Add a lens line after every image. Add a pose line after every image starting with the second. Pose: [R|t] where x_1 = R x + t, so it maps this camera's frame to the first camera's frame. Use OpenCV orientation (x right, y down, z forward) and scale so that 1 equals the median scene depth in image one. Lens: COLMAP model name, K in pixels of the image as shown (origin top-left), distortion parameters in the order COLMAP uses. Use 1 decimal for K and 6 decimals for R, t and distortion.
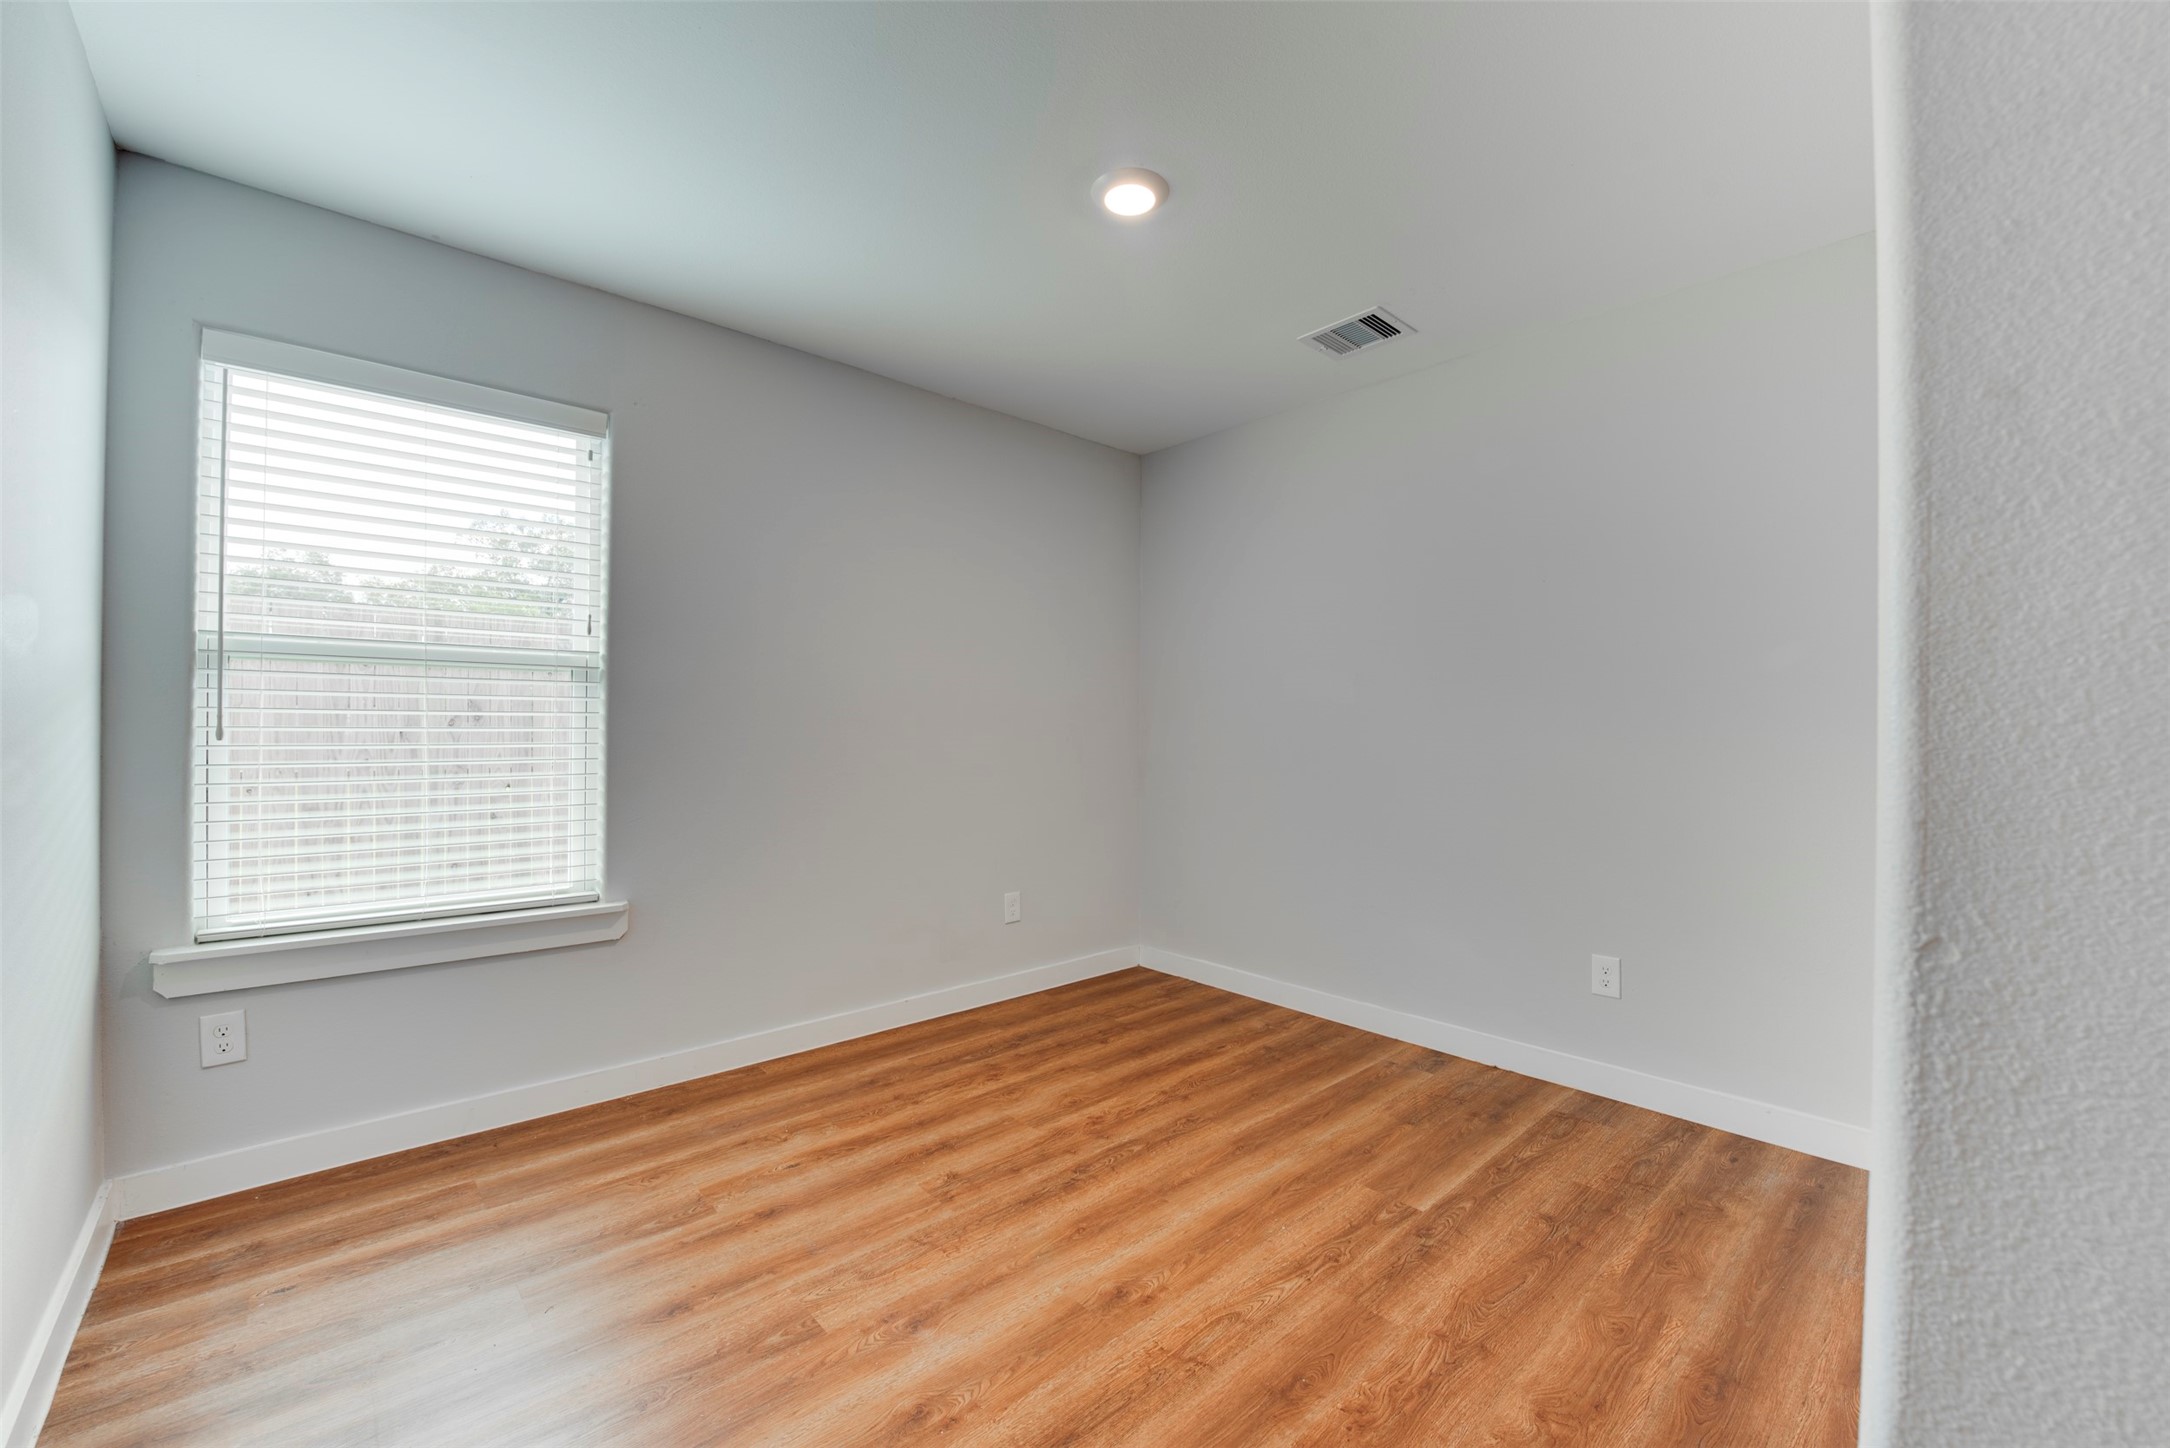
lens RADIAL K [[860.7, 0, 1091.2], [0, 860.7, 726.0], [0, 0, 1]] dist [-0.014271, -0.000588]
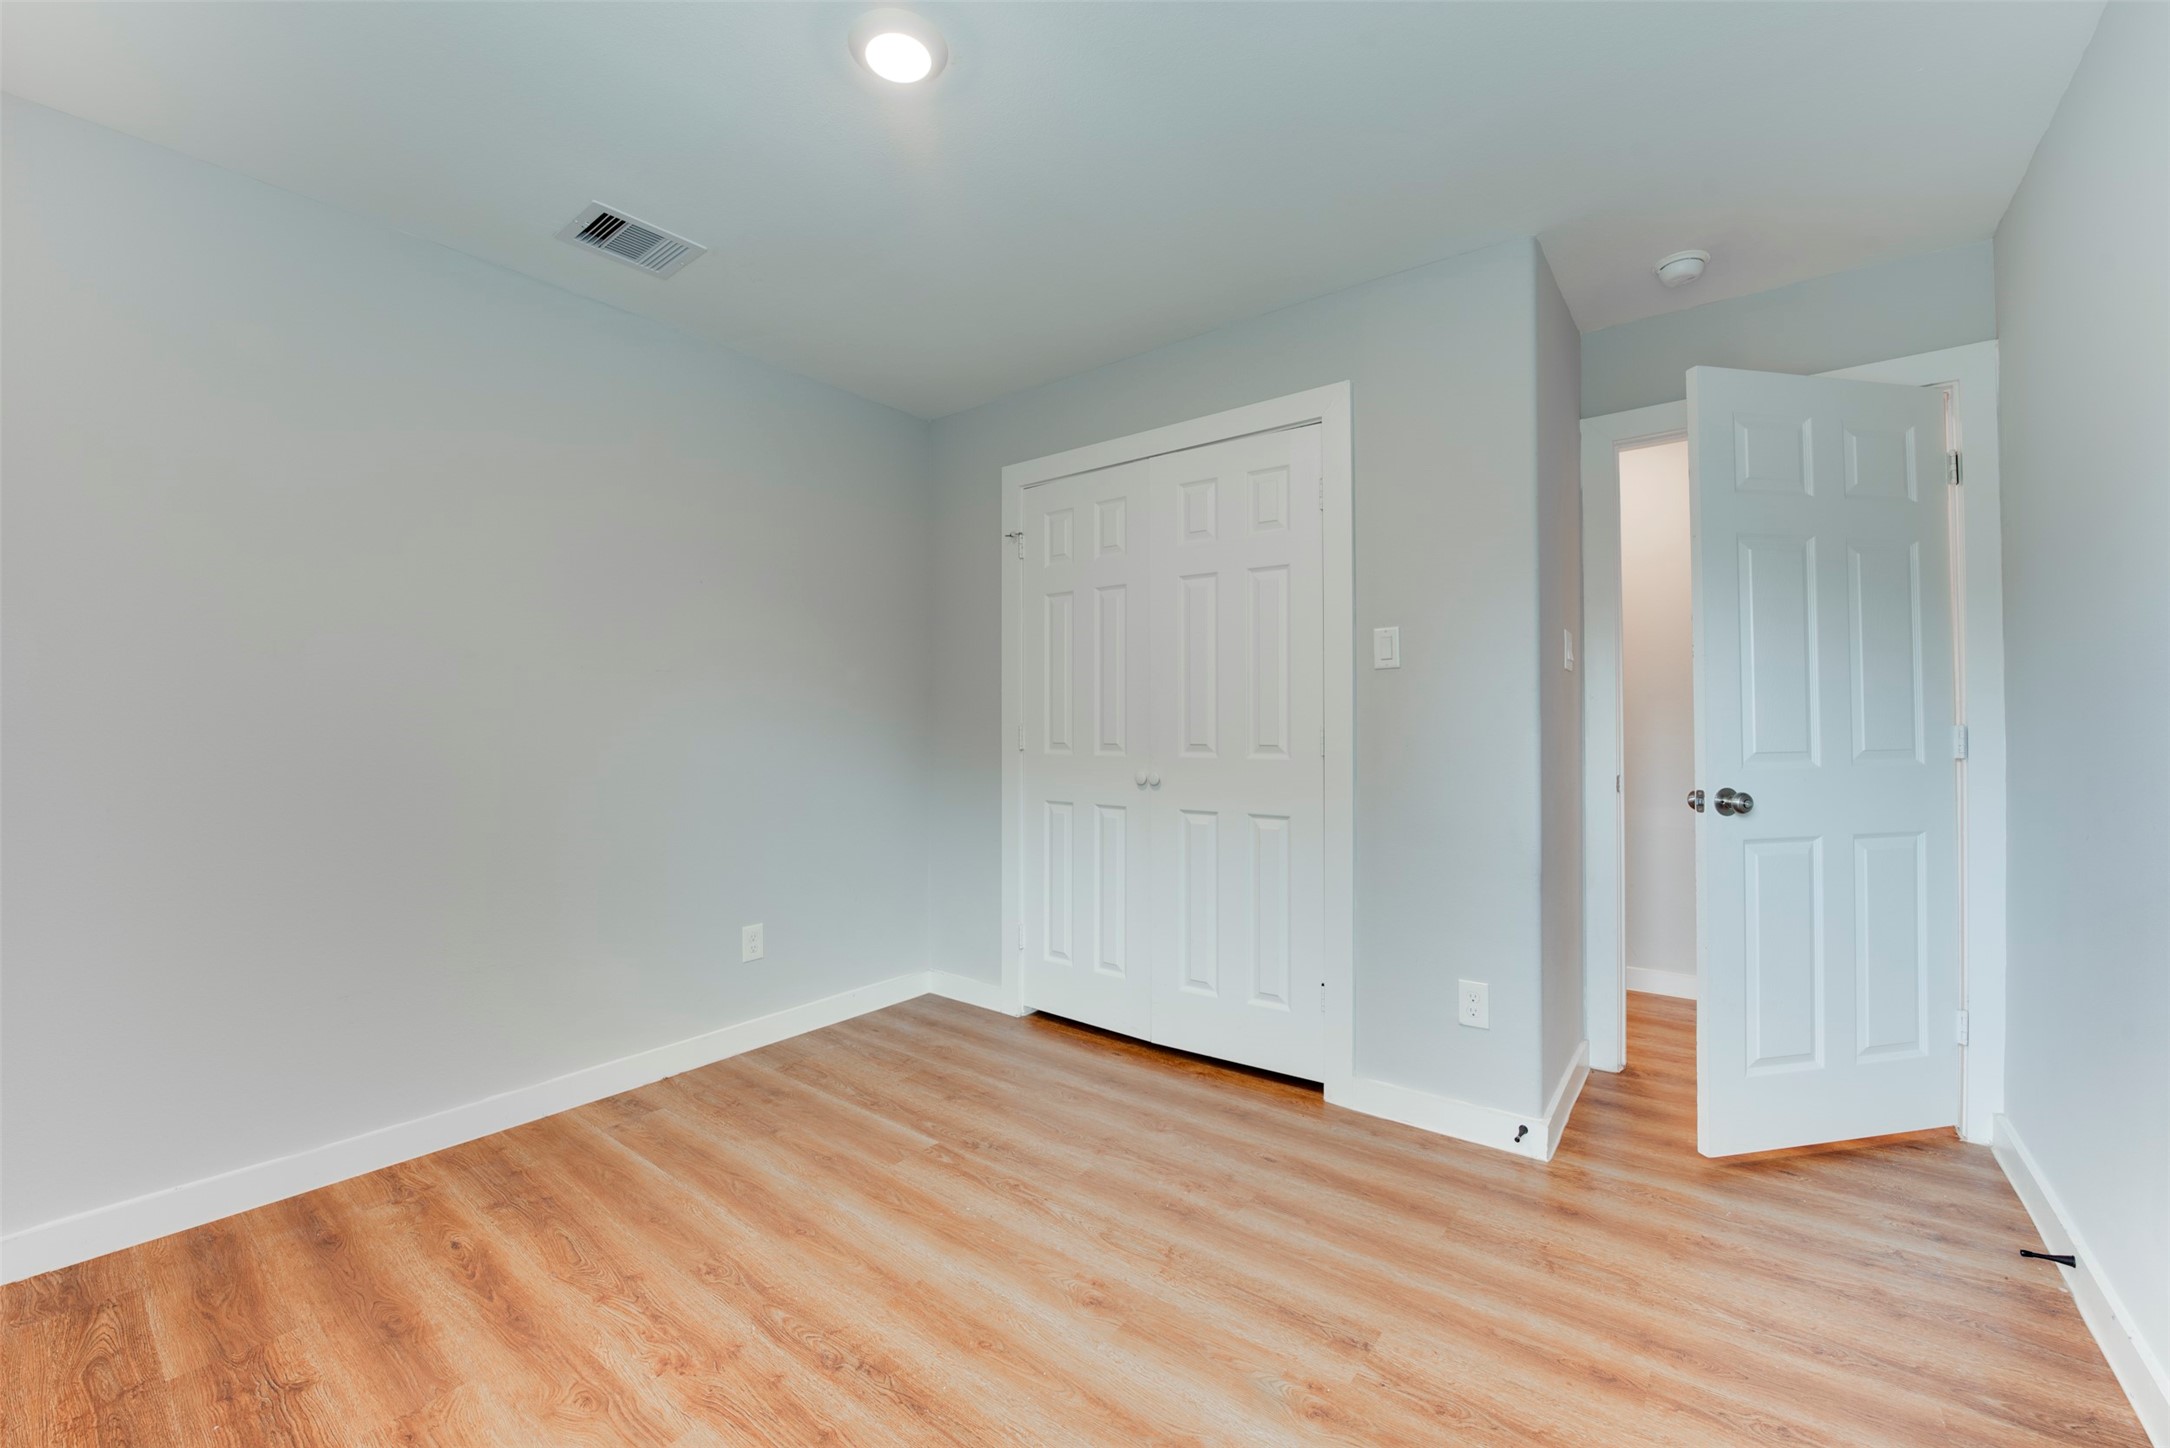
lens RADIAL K [[860.7, 0, 1091.2], [0, 860.7, 726.0], [0, 0, 1]] dist [-0.014271, -0.000588]
pose [[-0.166441, -0.003654, 0.986045, -0.662537], [-0.001873, 0.999993, 0.003390, 0.000456], [-0.986050, -0.001282, -0.166447, 0.833268]]
